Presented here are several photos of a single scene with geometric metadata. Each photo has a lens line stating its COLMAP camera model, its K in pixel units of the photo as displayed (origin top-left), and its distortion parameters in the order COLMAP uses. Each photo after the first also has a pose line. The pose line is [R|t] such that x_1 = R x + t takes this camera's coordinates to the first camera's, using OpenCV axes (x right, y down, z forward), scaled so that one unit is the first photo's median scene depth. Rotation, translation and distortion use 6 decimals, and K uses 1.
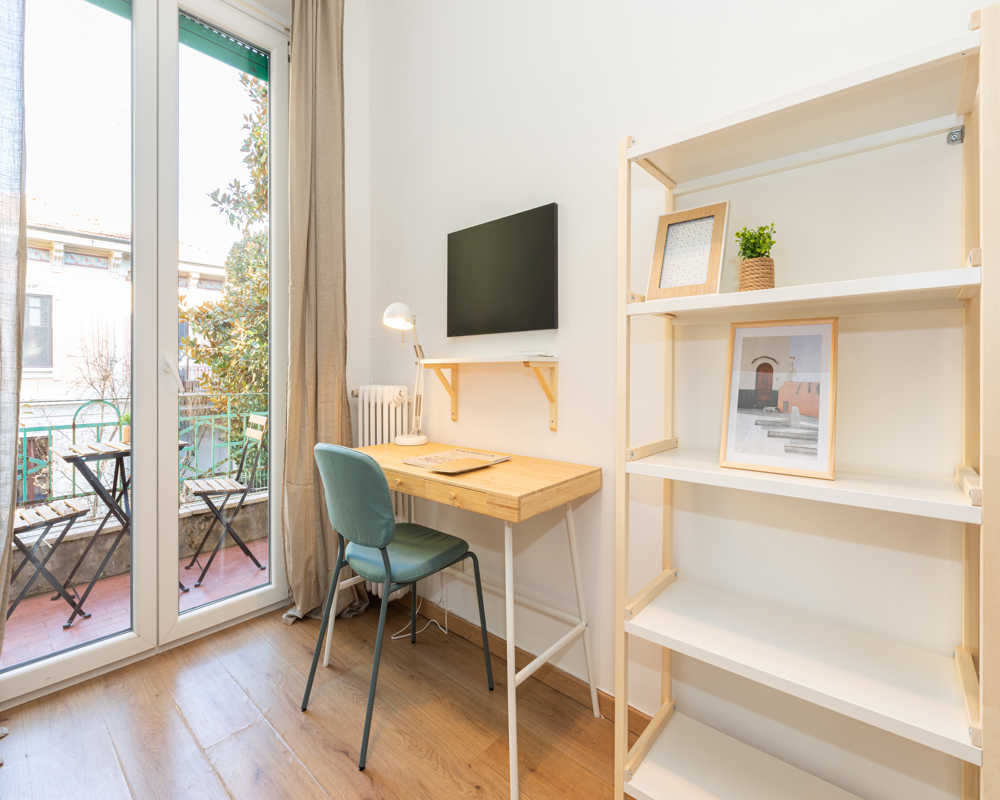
lens RADIAL K [[481.3, 0, 501.9], [0, 481.3, 369.9], [0, 0, 1]] dist [-0.000875, -0.000199]
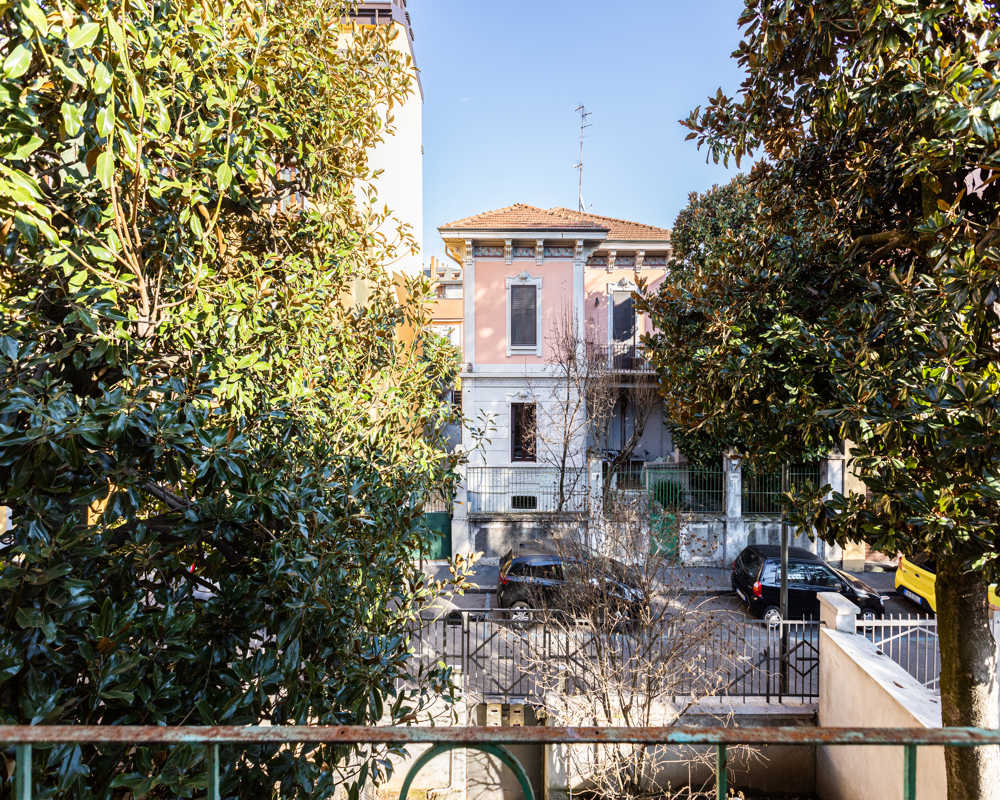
lens RADIAL K [[497.8, 0, 506.6], [0, 497.8, 345.7], [0, 0, 1]] dist [-0.002765, 0.000226]
pose [[0.679891, 0.010142, -0.733243, -0.244102], [-0.000582, 0.999912, 0.013291, -0.063583], [0.733313, -0.008610, 0.679837, 0.324078]]
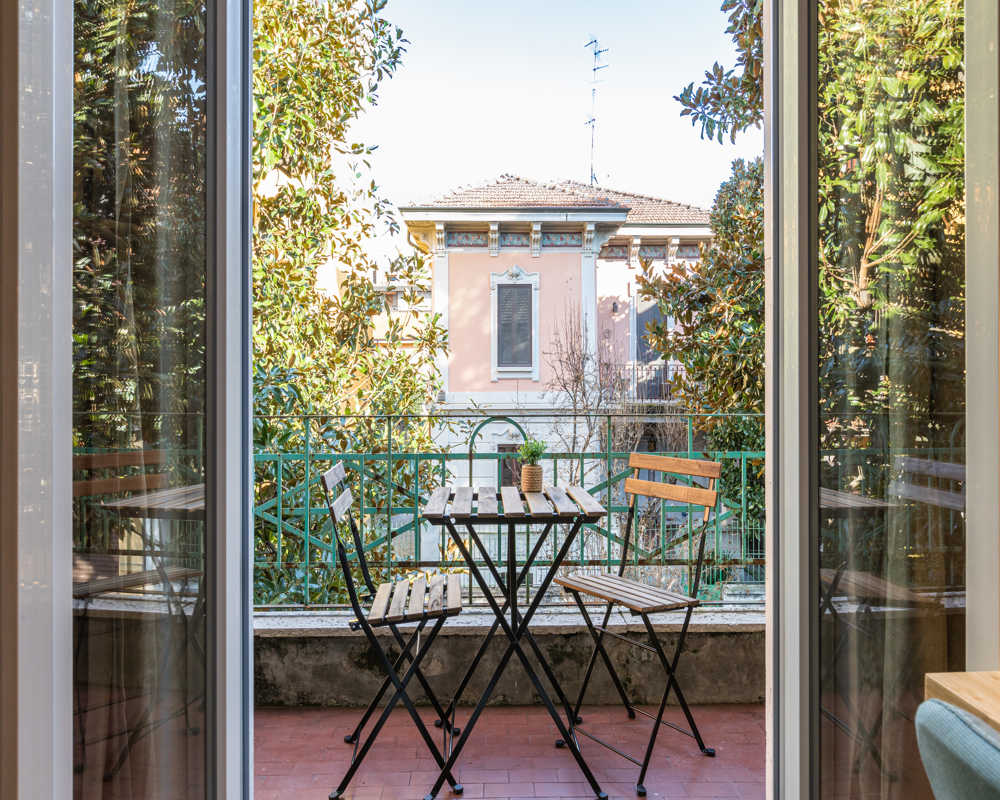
lens RADIAL K [[725.5, 0, 486.8], [0, 725.5, 365.6], [0, 0, 1]] dist [-0.001003, -0.004517]
pose [[0.677914, -0.003241, -0.735134, -0.059481], [-0.000589, 0.999988, -0.004952, 0.000370], [0.735141, 0.003790, 0.677904, 0.133689]]
